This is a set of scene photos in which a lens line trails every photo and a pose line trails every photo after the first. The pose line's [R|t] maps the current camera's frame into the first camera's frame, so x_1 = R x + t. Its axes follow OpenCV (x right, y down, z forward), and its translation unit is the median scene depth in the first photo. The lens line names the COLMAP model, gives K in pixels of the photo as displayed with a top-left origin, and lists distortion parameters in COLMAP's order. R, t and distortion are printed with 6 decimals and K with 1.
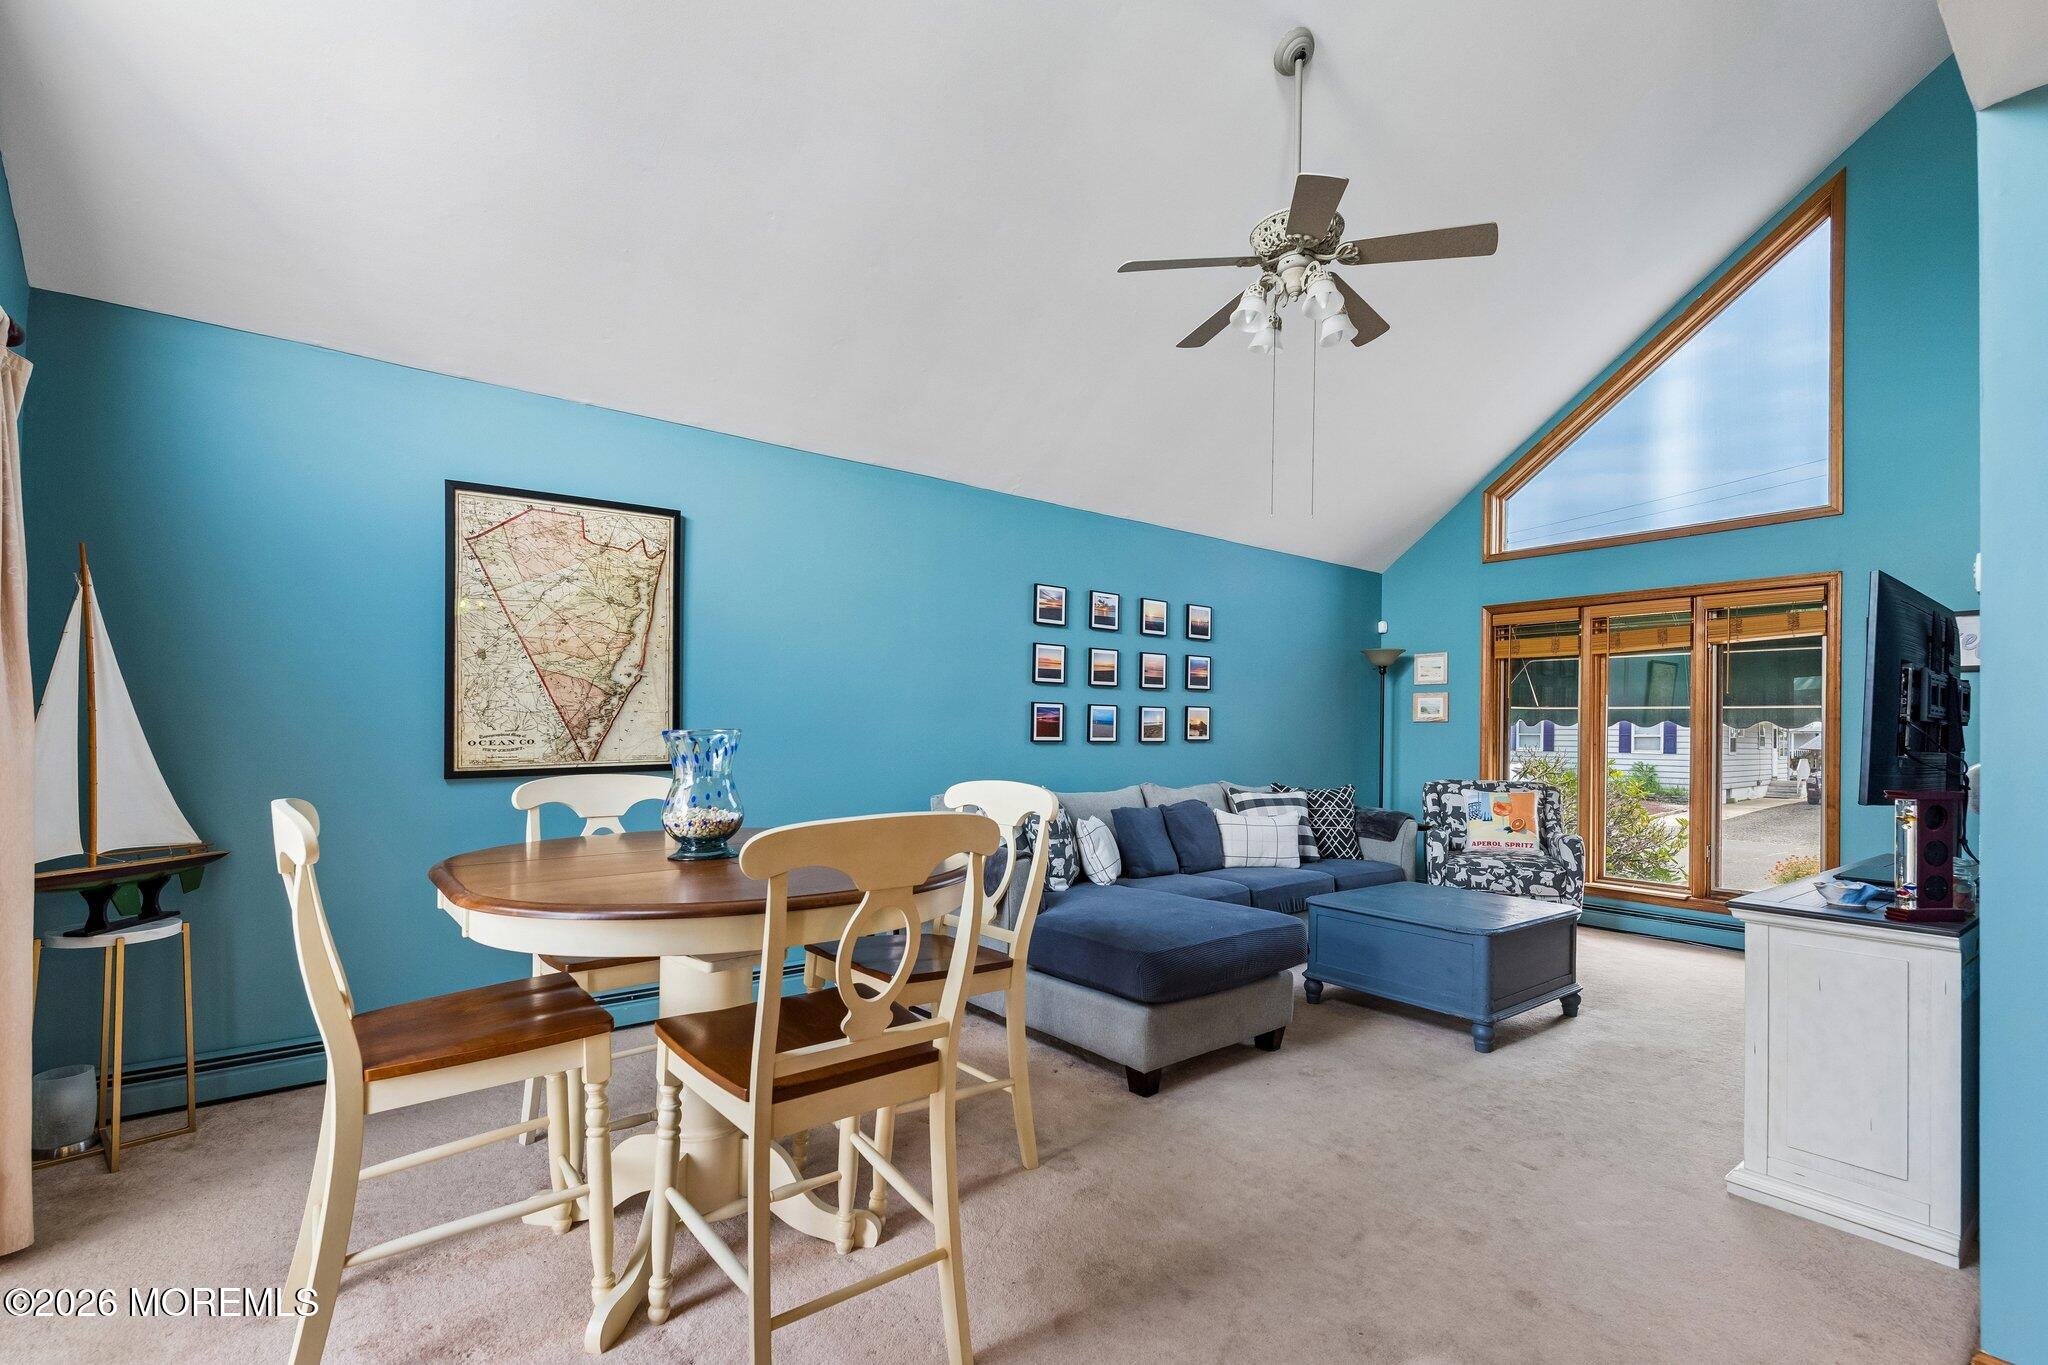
lens RADIAL K [[907.5, 0, 1006.1], [0, 907.5, 695.1], [0, 0, 1]] dist [0.000328, -0.000873]
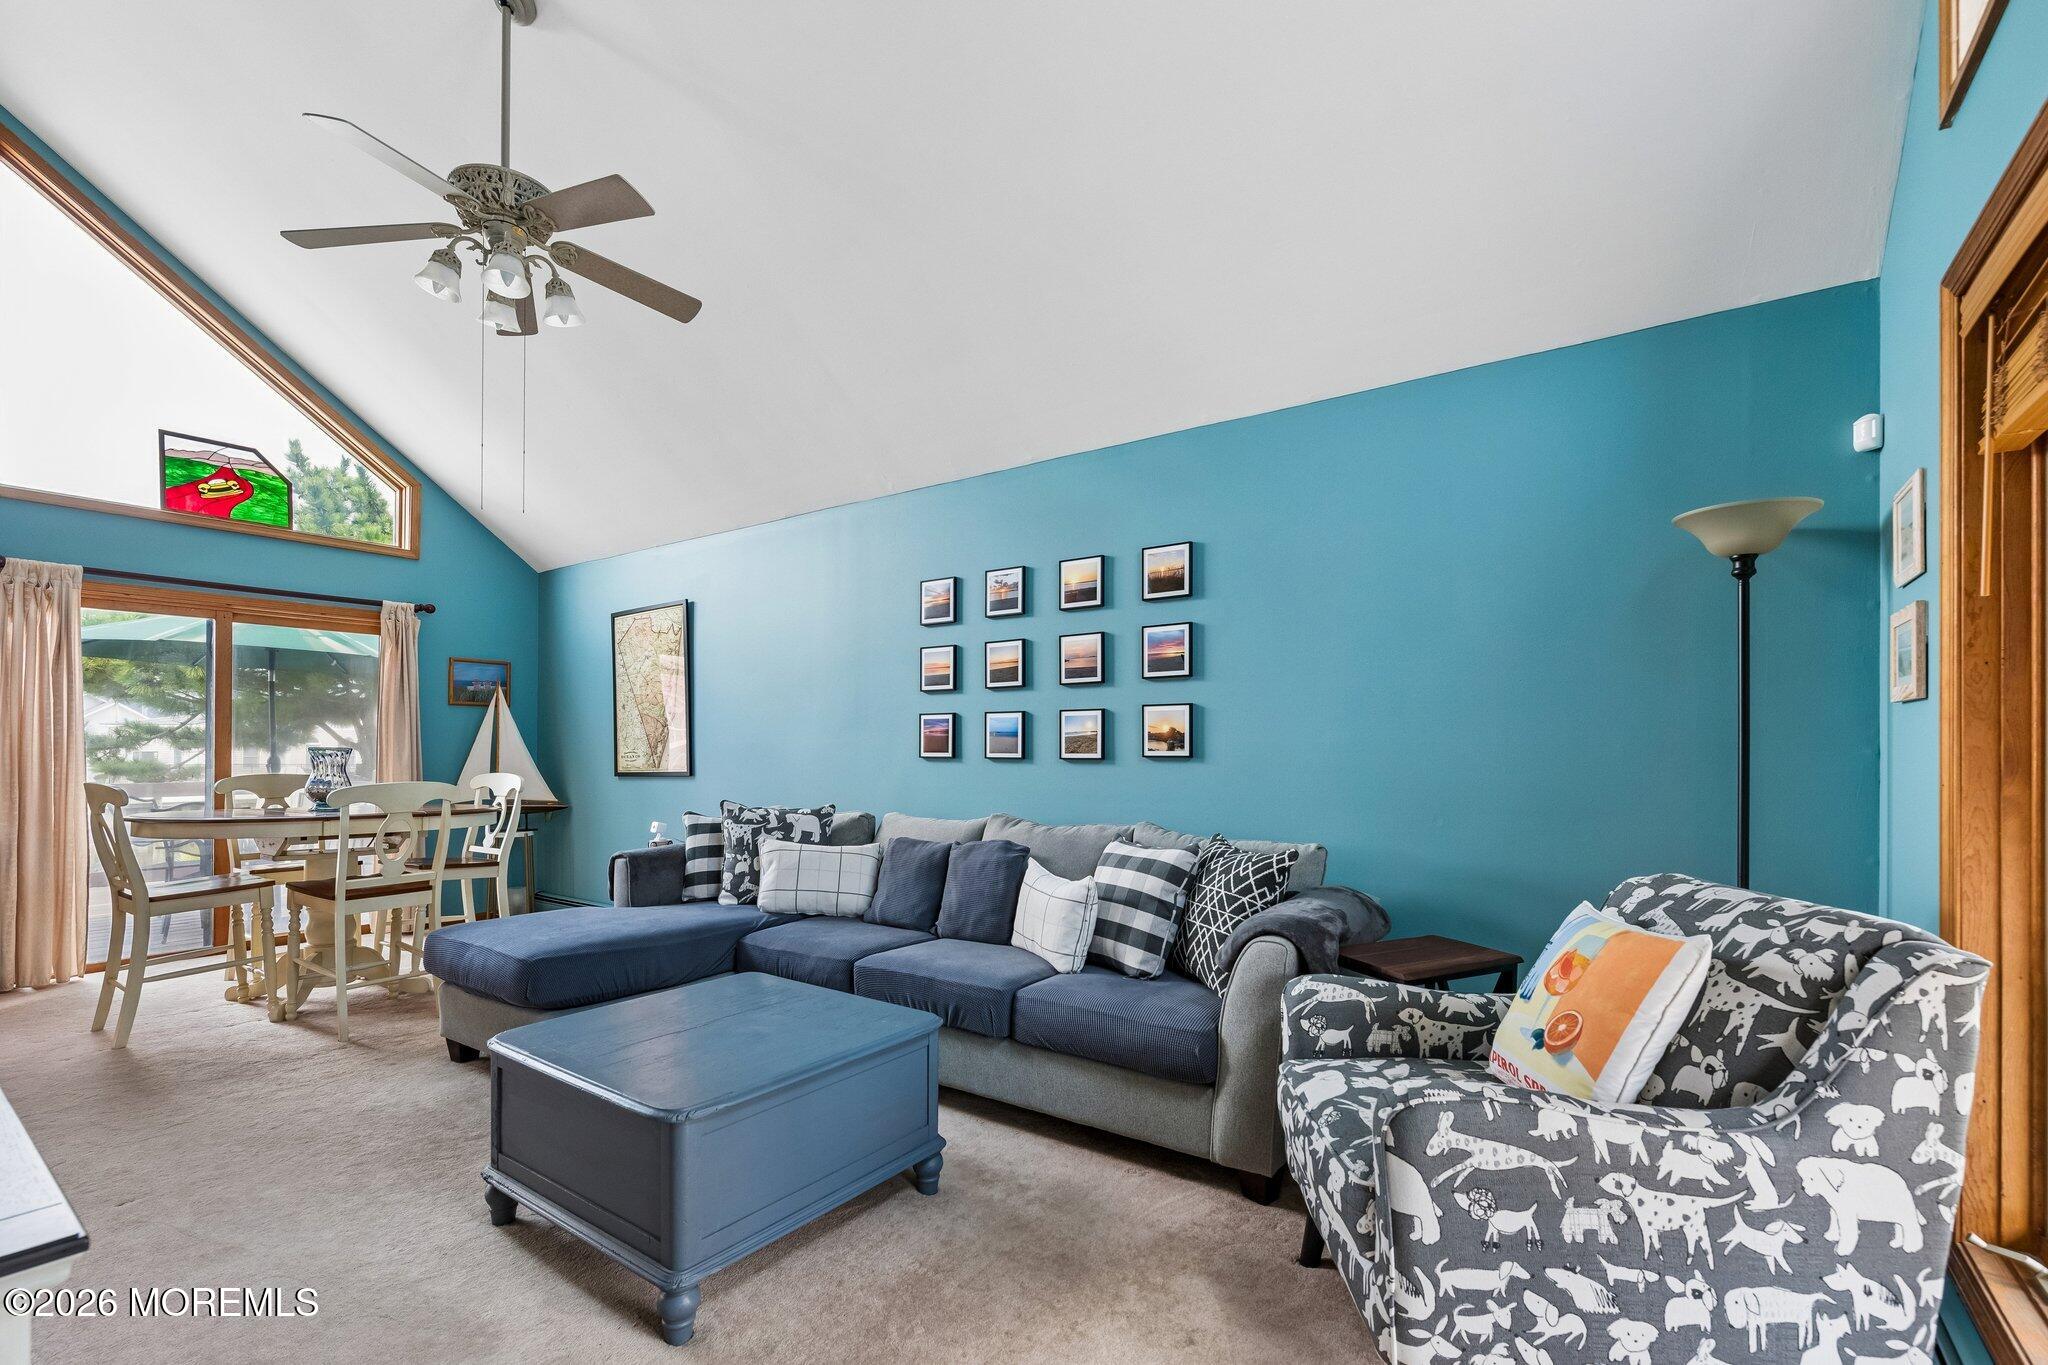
lens RADIAL K [[907.5, 0, 985.2], [0, 907.5, 747.5], [0, 0, 1]] dist [0.000328, -0.000873]
pose [[0.279096, -0.008808, -0.960223, 0.862658], [0.043909, 0.999029, 0.003598, 0.038265], [0.959259, -0.043167, 0.279211, 0.765559]]
